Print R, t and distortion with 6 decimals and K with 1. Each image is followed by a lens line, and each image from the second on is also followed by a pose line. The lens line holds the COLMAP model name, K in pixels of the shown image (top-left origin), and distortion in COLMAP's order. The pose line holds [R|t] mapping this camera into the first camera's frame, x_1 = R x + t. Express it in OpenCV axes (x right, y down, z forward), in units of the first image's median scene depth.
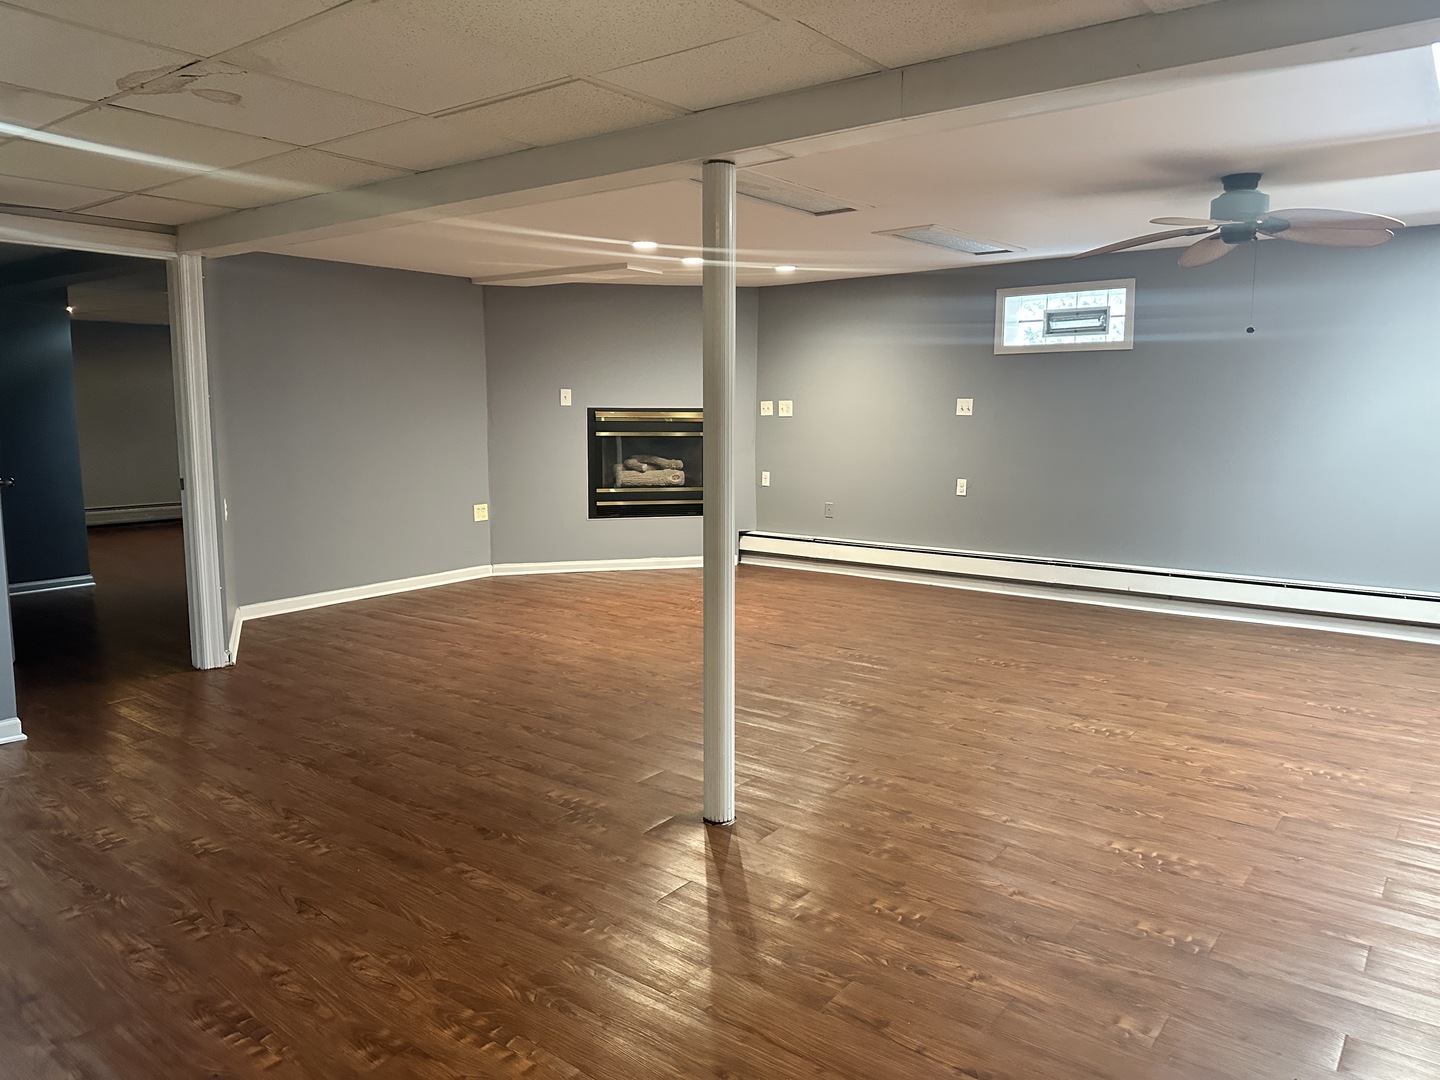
lens RADIAL K [[1008.9, 0, 714.2], [0, 1008.9, 532.4], [0, 0, 1]] dist [0.124869, -0.222216]
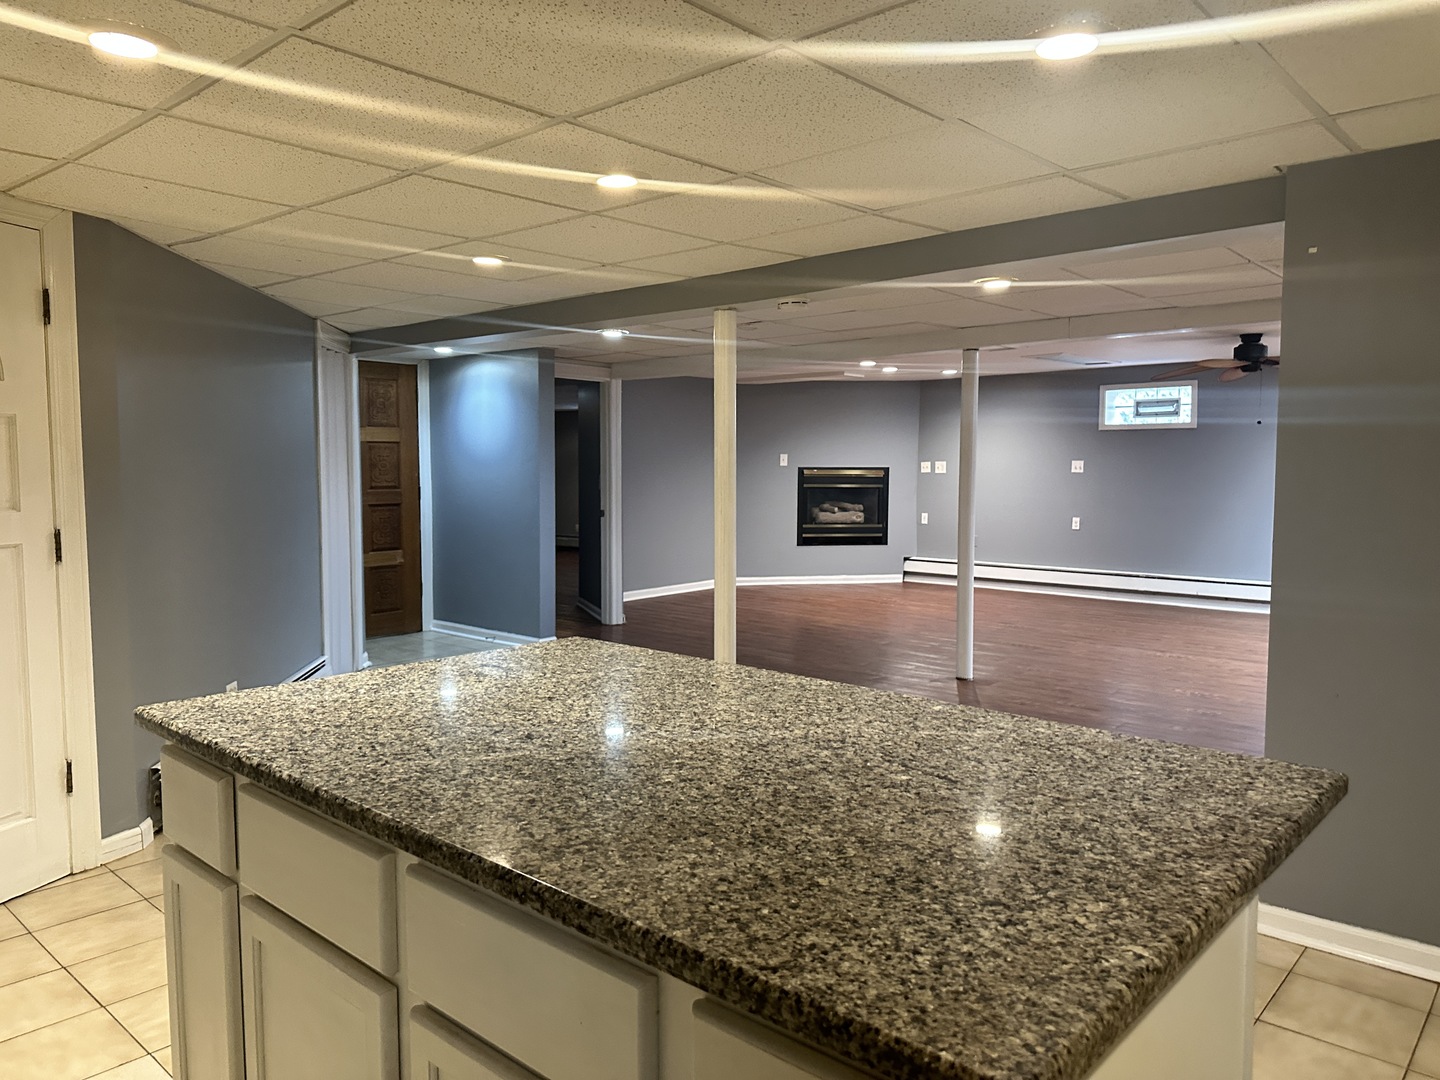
lens RADIAL K [[1008.9, 0, 714.2], [0, 1008.9, 532.4], [0, 0, 1]] dist [0.124869, -0.222216]
pose [[0.997108, 0.005139, -0.075827, -0.149382], [-0.009525, 0.998295, -0.057589, 0.055120], [0.075401, 0.058144, 0.995457, -0.448216]]
